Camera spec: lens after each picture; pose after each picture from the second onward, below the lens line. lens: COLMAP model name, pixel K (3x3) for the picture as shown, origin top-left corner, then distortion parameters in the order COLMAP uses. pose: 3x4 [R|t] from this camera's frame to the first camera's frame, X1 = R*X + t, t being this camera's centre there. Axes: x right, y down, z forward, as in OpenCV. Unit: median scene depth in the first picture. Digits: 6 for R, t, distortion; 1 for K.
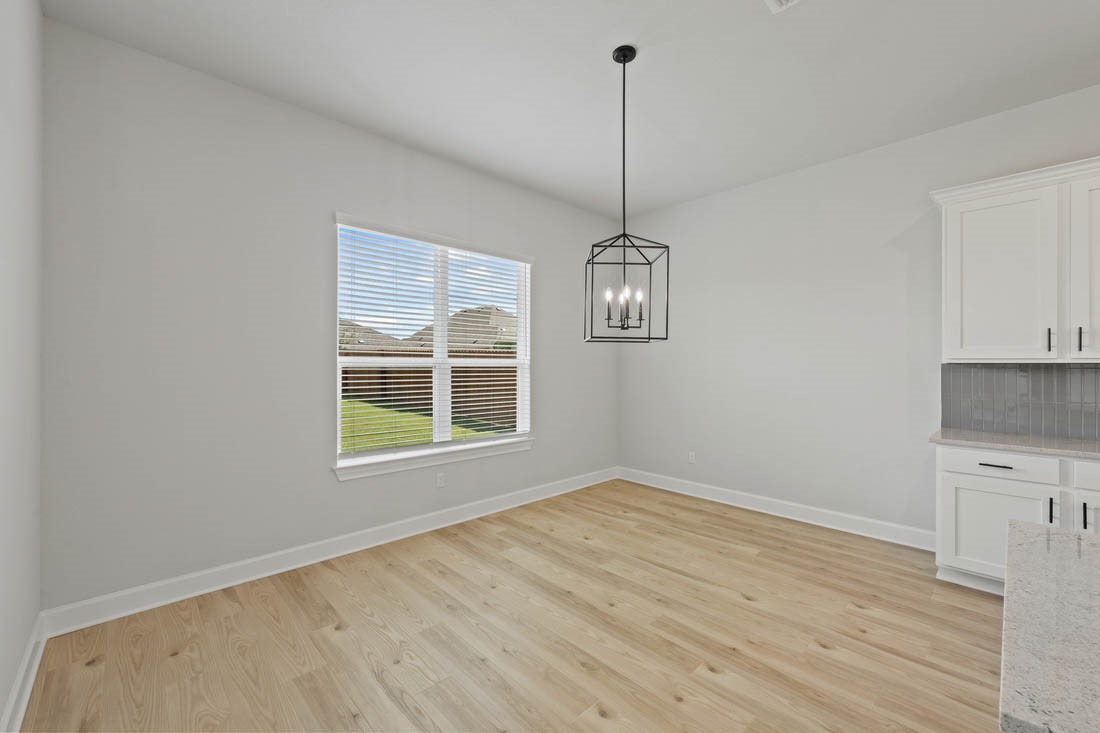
lens RADIAL K [[442.2, 0, 552.0], [0, 442.2, 365.1], [0, 0, 1]] dist [0.000066, -0.000281]
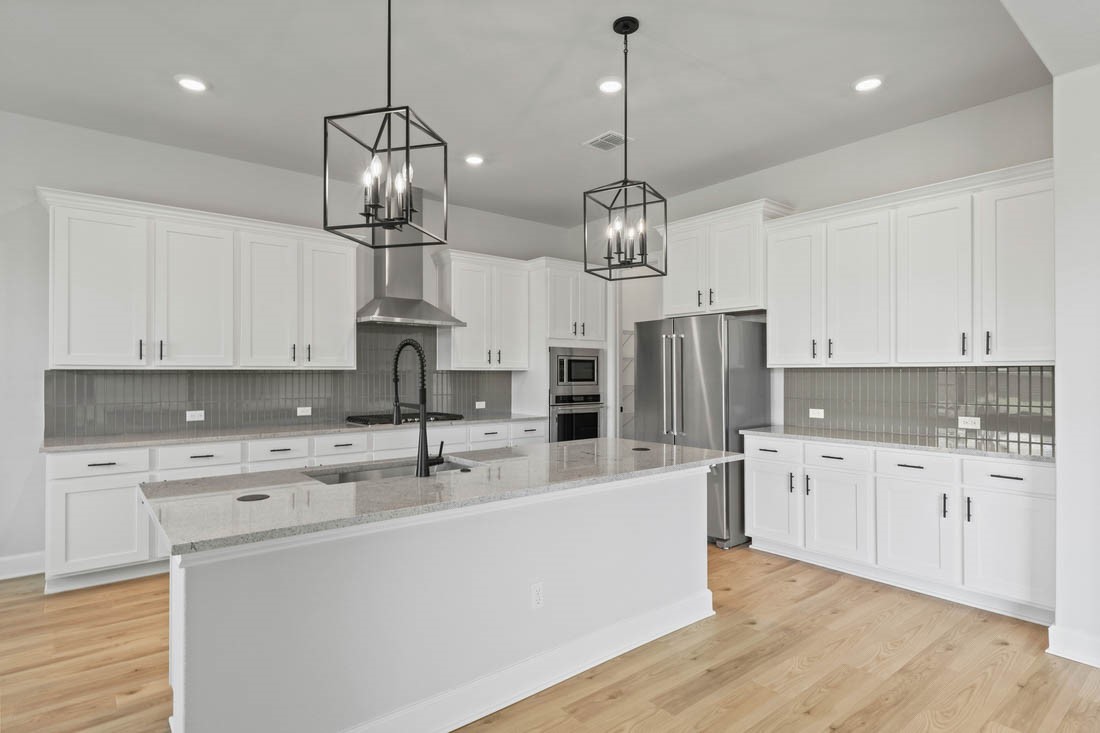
lens RADIAL K [[583.6, 0, 550.3], [0, 583.6, 366.6], [0, 0, 1]] dist [0.002396, 0.000469]
pose [[0.077932, 0.006655, 0.996936, -0.324805], [-0.000007, 0.999978, -0.006675, -0.001901], [-0.996959, 0.000513, 0.077931, -0.197794]]
